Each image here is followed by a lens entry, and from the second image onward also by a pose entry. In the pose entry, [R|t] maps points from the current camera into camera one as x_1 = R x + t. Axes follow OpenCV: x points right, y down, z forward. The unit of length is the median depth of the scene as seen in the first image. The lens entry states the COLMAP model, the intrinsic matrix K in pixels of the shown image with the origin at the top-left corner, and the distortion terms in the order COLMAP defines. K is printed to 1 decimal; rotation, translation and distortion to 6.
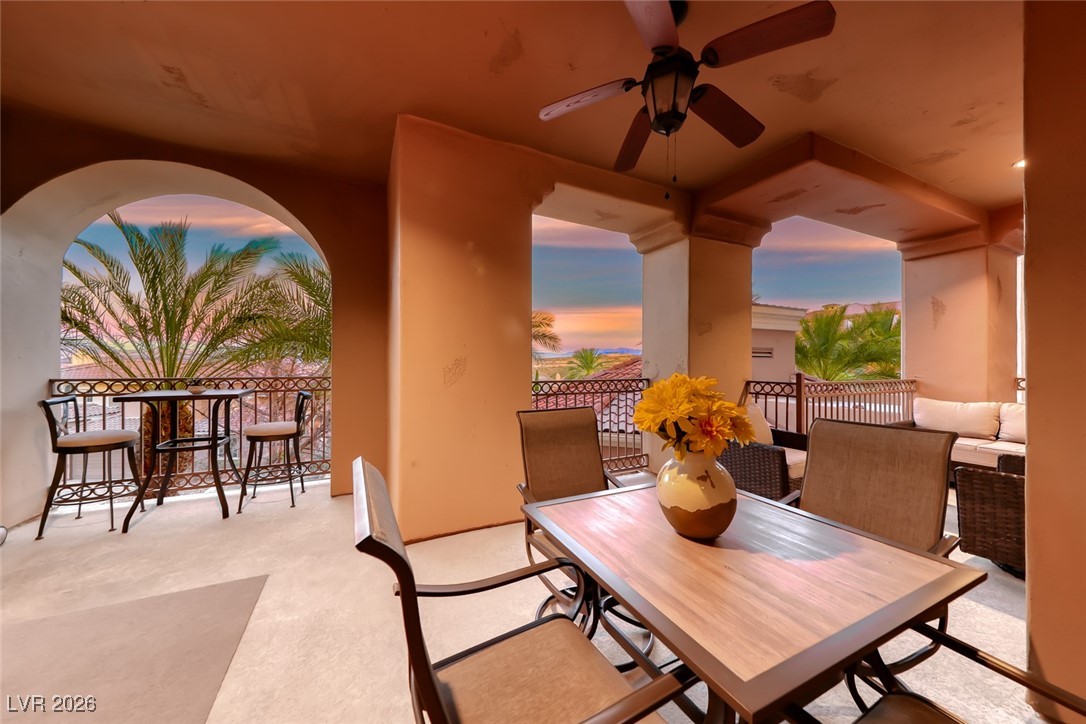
lens RADIAL K [[368.8, 0, 543.1], [0, 368.8, 371.0], [0, 0, 1]] dist [0.002298, -0.002164]
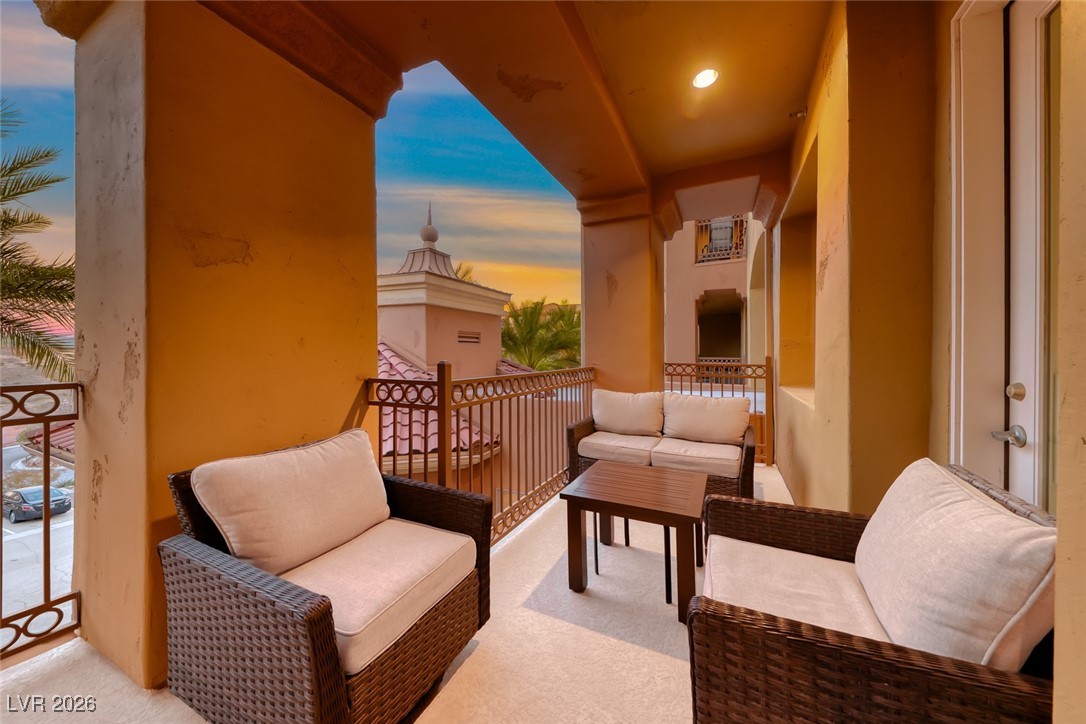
lens RADIAL K [[368.8, 0, 544.8], [0, 368.8, 356.4], [0, 0, 1]] dist [0.002298, -0.002164]
pose [[0.779969, -0.004016, 0.625806, 0.406266], [0.006407, 0.999978, -0.001567, -0.001770], [-0.625786, 0.005232, 0.779977, 0.425506]]
